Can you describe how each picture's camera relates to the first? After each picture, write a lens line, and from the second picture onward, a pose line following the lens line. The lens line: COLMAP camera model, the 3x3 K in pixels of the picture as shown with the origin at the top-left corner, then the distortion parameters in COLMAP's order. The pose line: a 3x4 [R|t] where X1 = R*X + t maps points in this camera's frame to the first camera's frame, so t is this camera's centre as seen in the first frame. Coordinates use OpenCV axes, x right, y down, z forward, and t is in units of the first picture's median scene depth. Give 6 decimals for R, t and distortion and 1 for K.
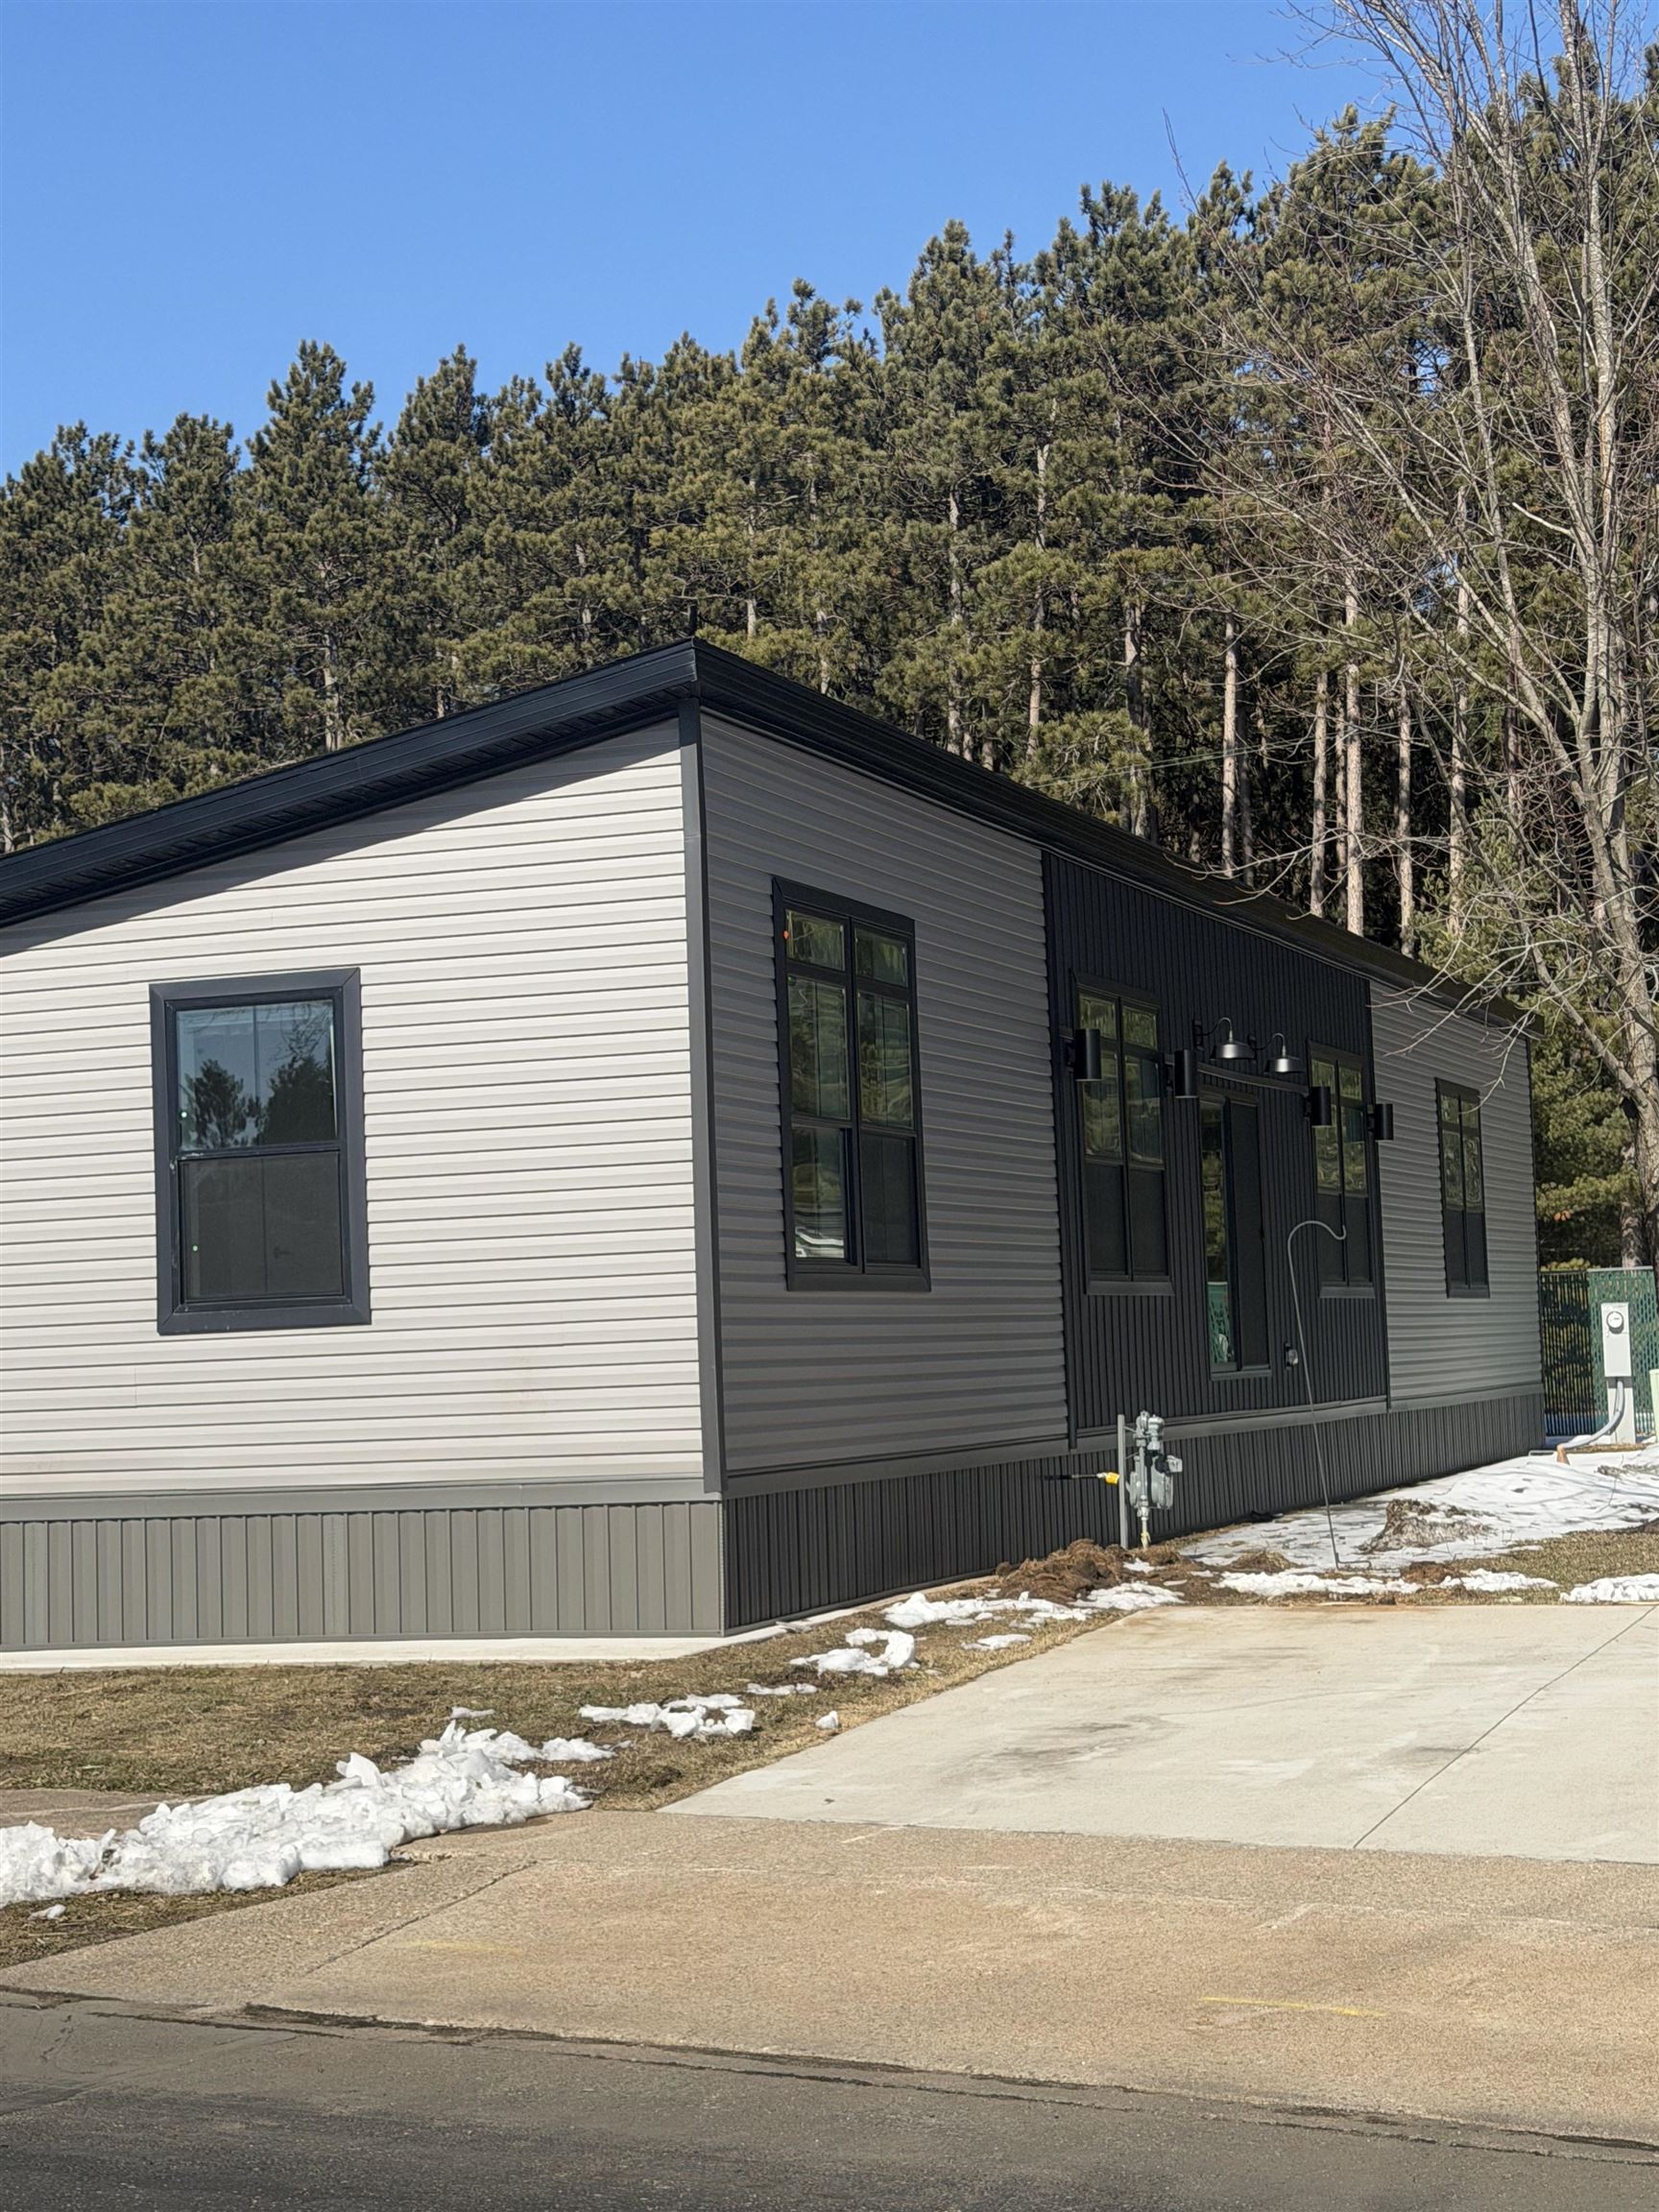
lens RADIAL K [[3669.9, 0, 827.5], [0, 3669.9, 1104.8], [0, 0, 1]] dist [0.057739, 0.000000]
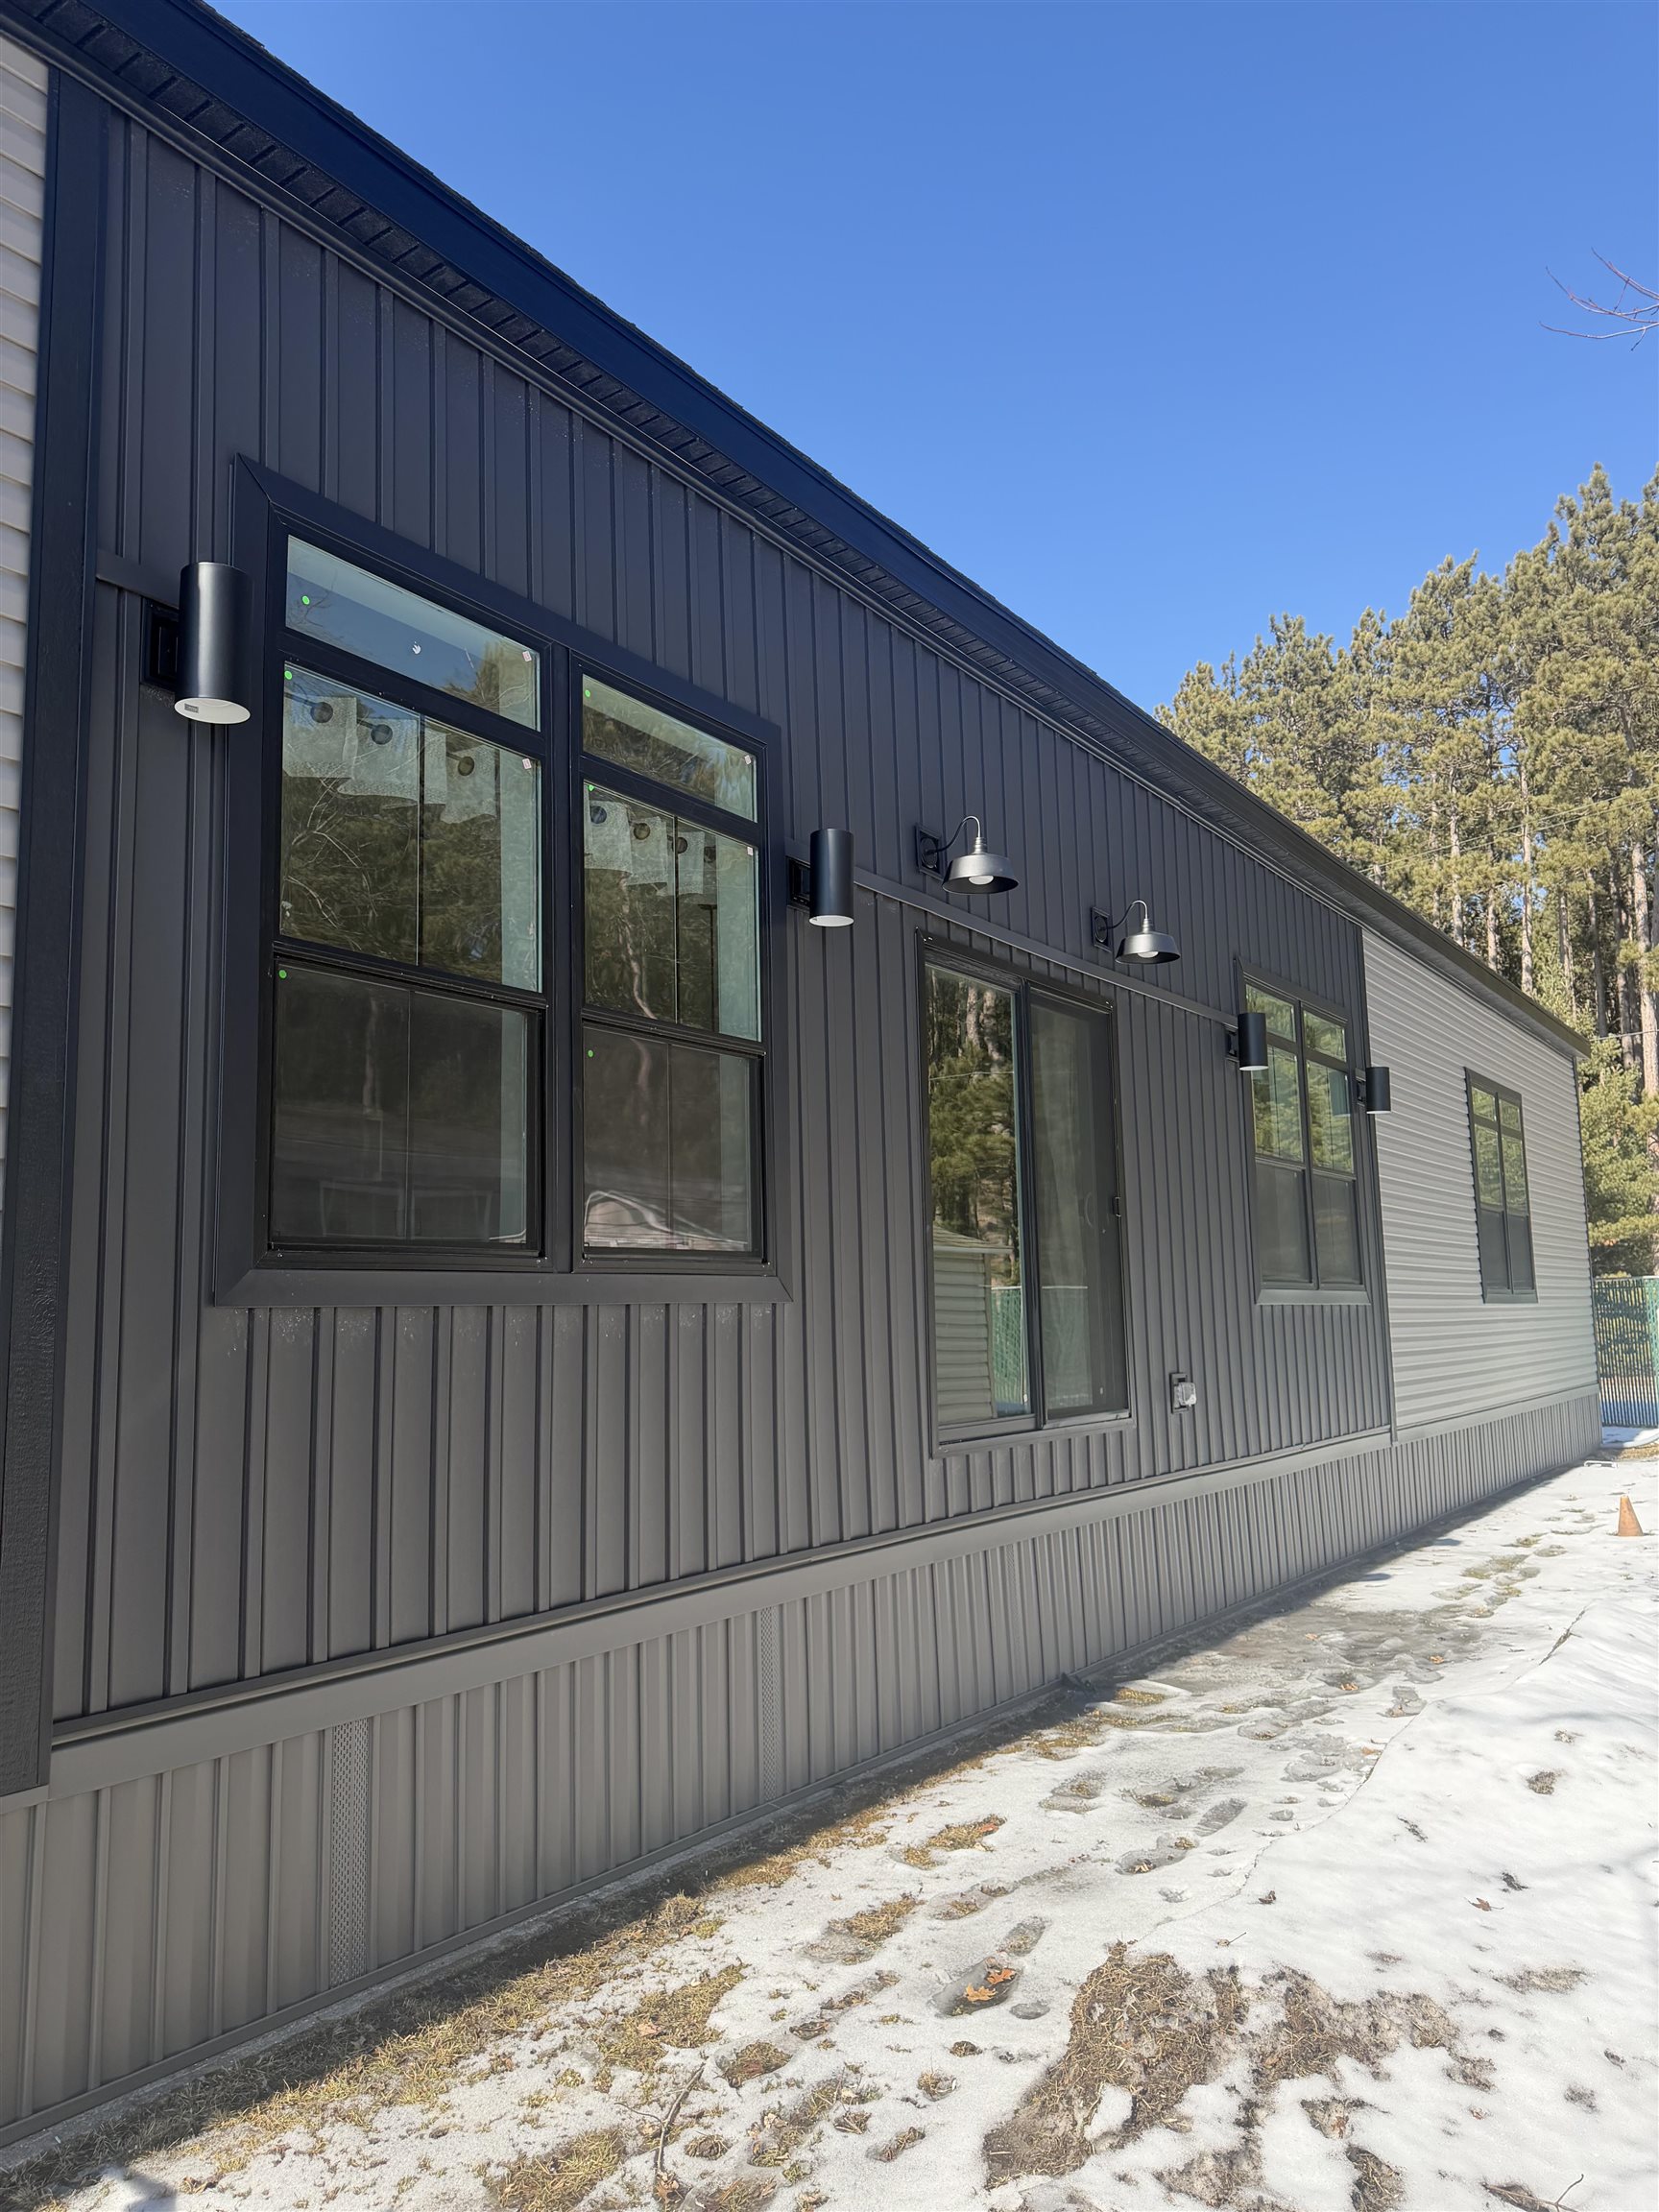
lens RADIAL K [[1550.1, 0, 828.3], [0, 1550.1, 1110.0], [0, 0, 1]] dist [-0.008381, -0.001555]
pose [[0.964570, -0.016662, -0.263302, 0.112330], [0.000323, 0.998078, -0.061973, 0.027940], [0.263828, 0.059692, 0.962721, 0.575663]]
